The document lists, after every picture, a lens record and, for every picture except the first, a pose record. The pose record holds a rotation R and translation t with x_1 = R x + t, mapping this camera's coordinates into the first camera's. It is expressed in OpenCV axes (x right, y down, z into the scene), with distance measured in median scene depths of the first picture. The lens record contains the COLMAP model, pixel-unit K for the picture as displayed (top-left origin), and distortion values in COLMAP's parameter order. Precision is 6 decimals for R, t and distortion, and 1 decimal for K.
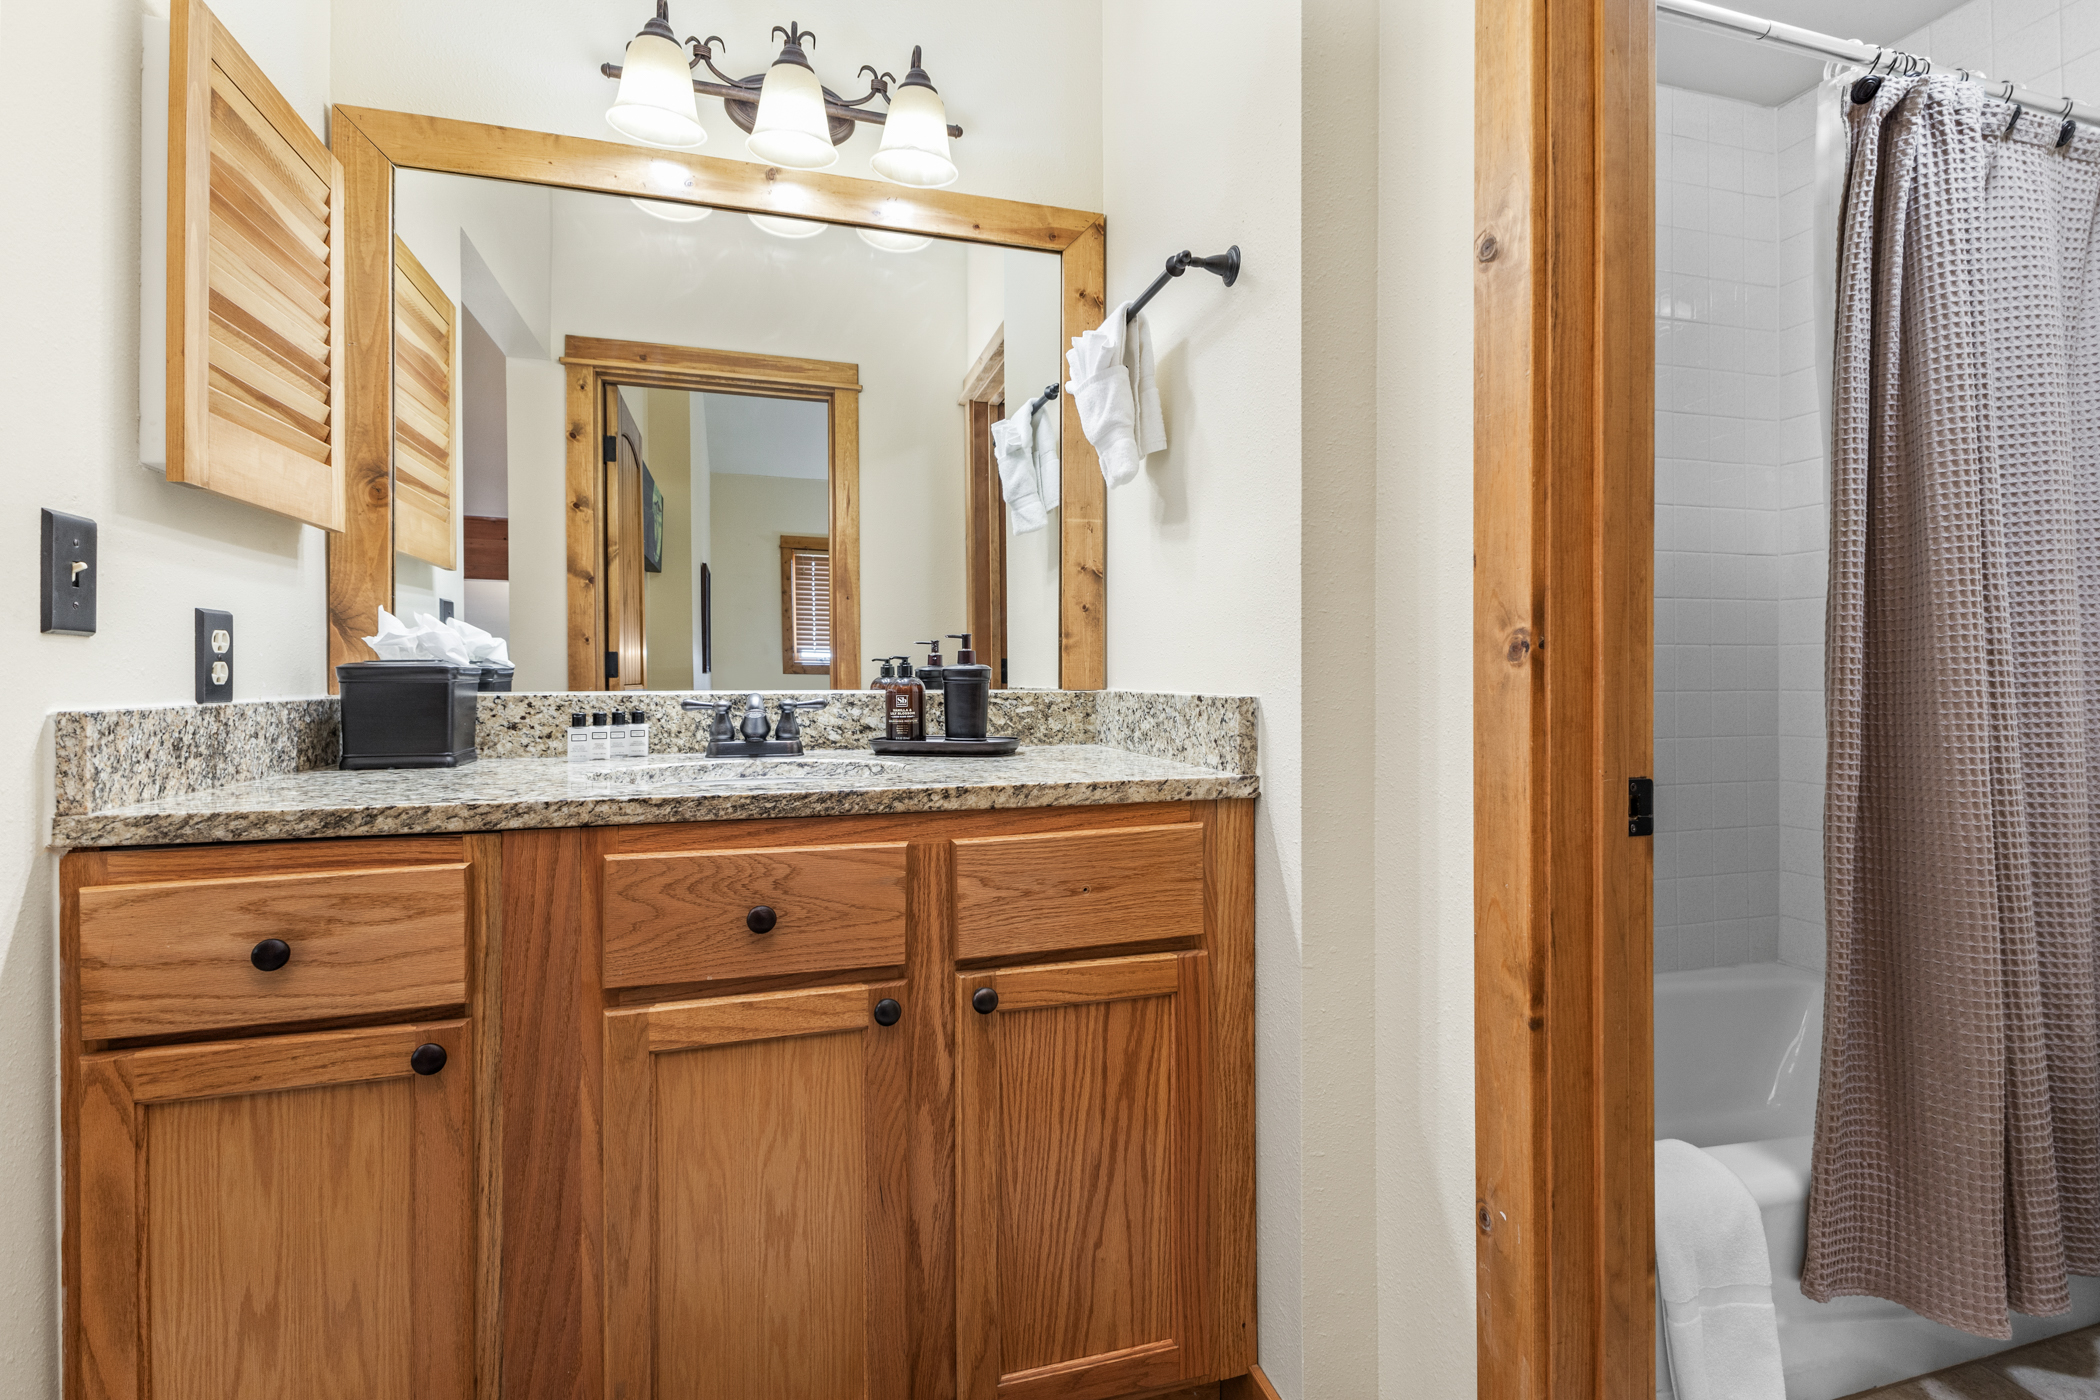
lens RADIAL K [[938.9, 0, 984.1], [0, 938.9, 688.6], [0, 0, 1]] dist [-0.003961, -0.002890]
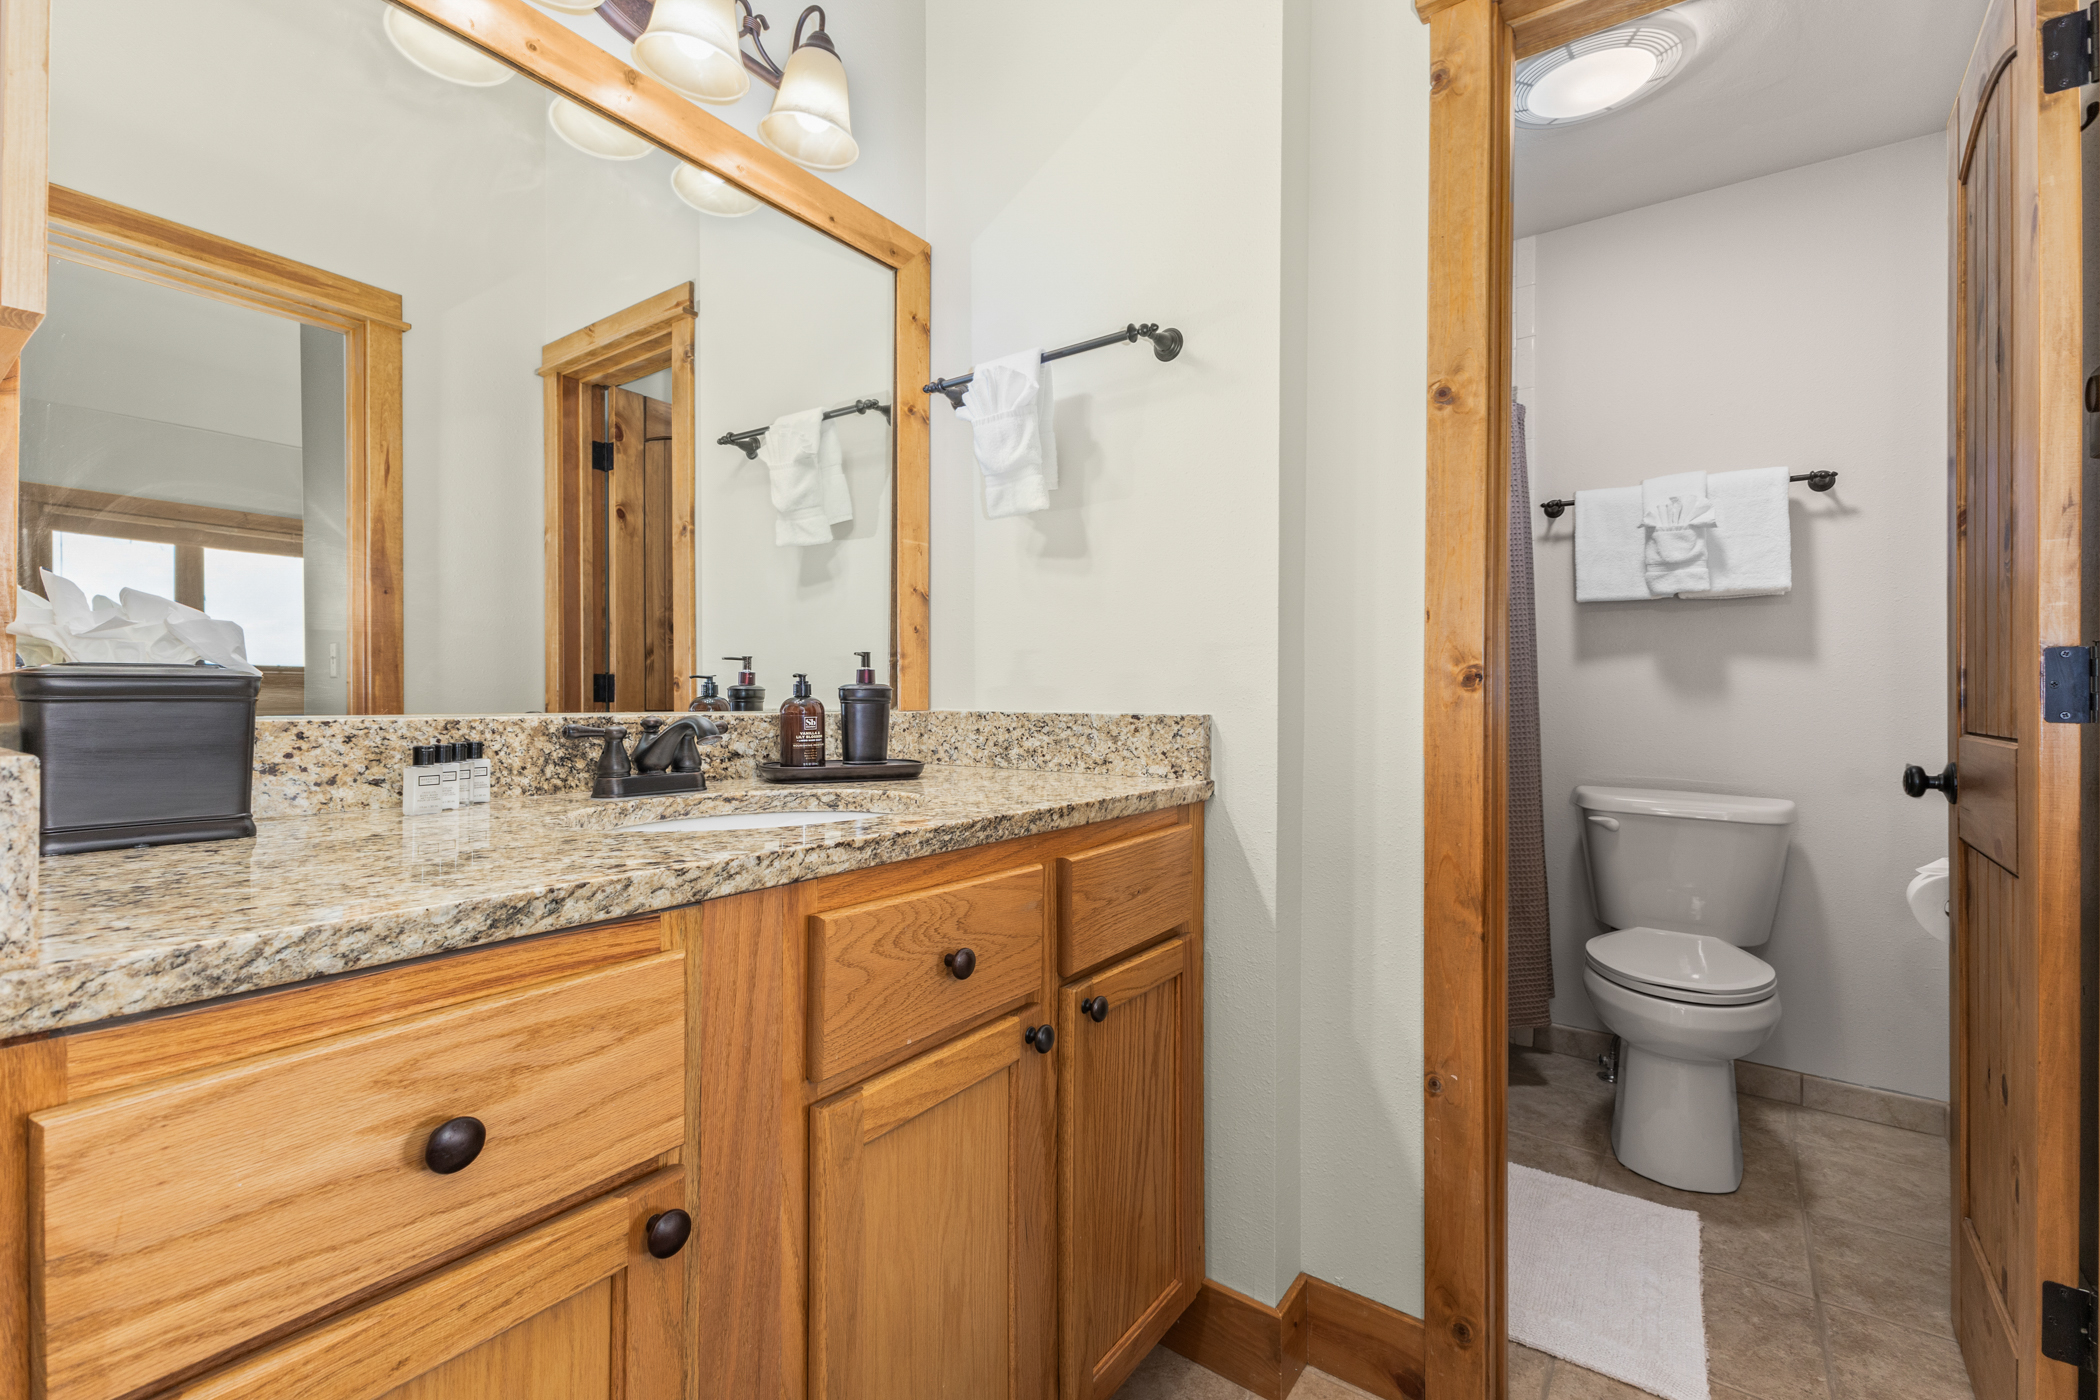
lens RADIAL K [[918.4, 0, 1054.3], [0, 918.4, 707.6], [0, 0, 1]] dist [0.015871, -0.005774]
pose [[0.790567, -0.002497, 0.612370, -0.718030], [0.004681, 0.999987, -0.001965, 0.001224], [-0.612357, 0.004420, 0.790569, 0.243582]]
